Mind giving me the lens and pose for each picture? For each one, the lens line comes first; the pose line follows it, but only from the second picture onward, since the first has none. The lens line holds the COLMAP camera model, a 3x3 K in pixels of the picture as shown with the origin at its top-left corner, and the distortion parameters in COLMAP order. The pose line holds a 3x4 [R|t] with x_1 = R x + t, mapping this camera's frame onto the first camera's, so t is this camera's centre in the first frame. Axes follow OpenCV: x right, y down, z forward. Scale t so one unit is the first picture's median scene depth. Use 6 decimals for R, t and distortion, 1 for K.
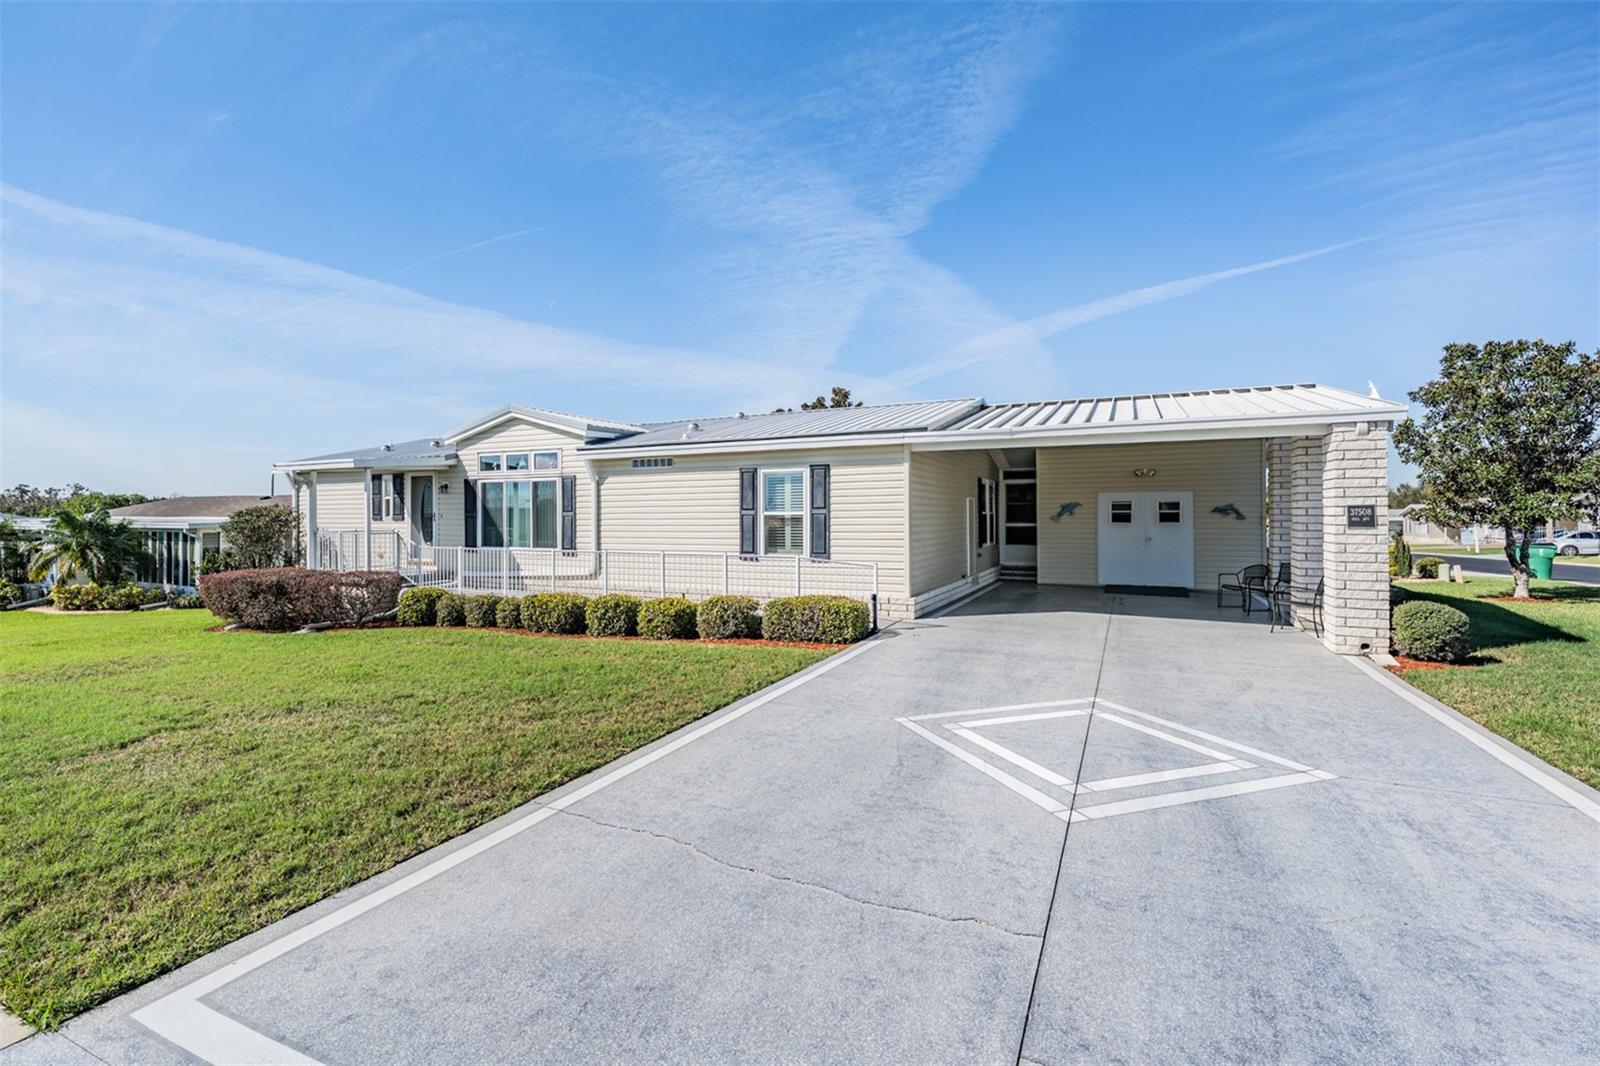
lens RADIAL K [[703.4, 0, 792.9], [0, 703.4, 551.4], [0, 0, 1]] dist [0.002202, -0.000475]
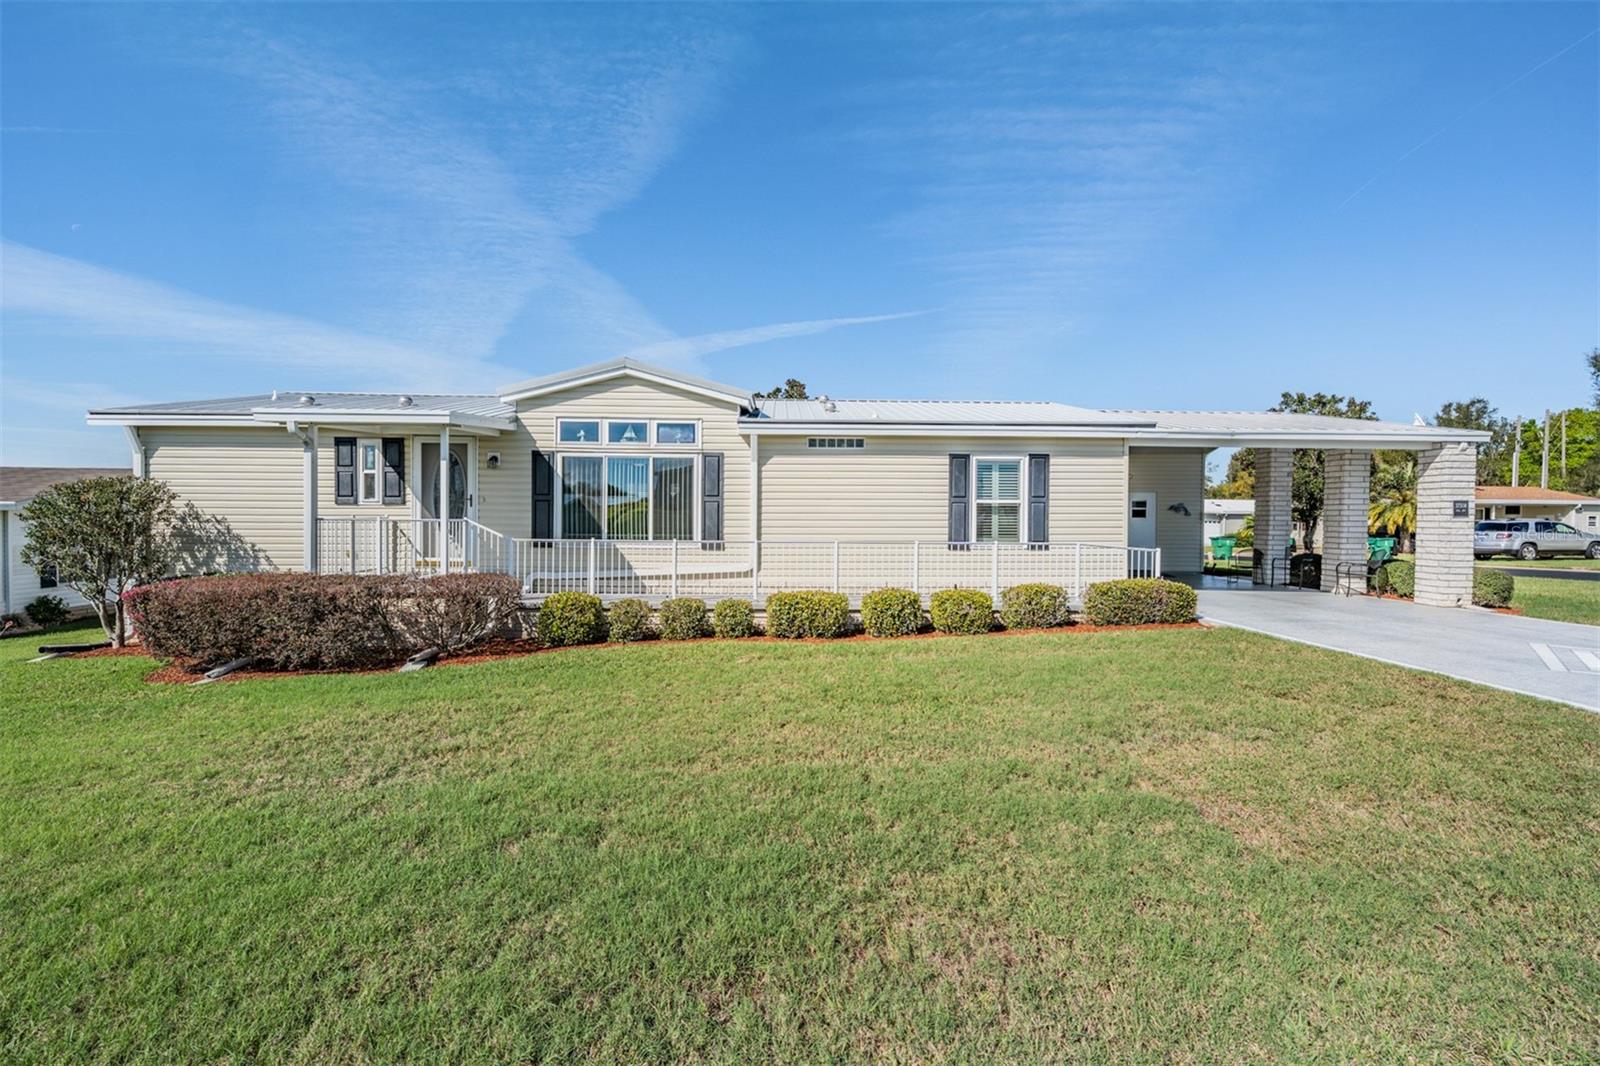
lens RADIAL K [[687.1, 0, 800.0], [0, 687.1, 533.0], [0, 0, 1]] dist [0.000220, -0.000270]
pose [[0.885745, -0.000318, 0.464171, -0.554196], [0.014277, 0.999545, -0.026558, 0.009251], [-0.463952, 0.030151, 0.885347, 0.217196]]
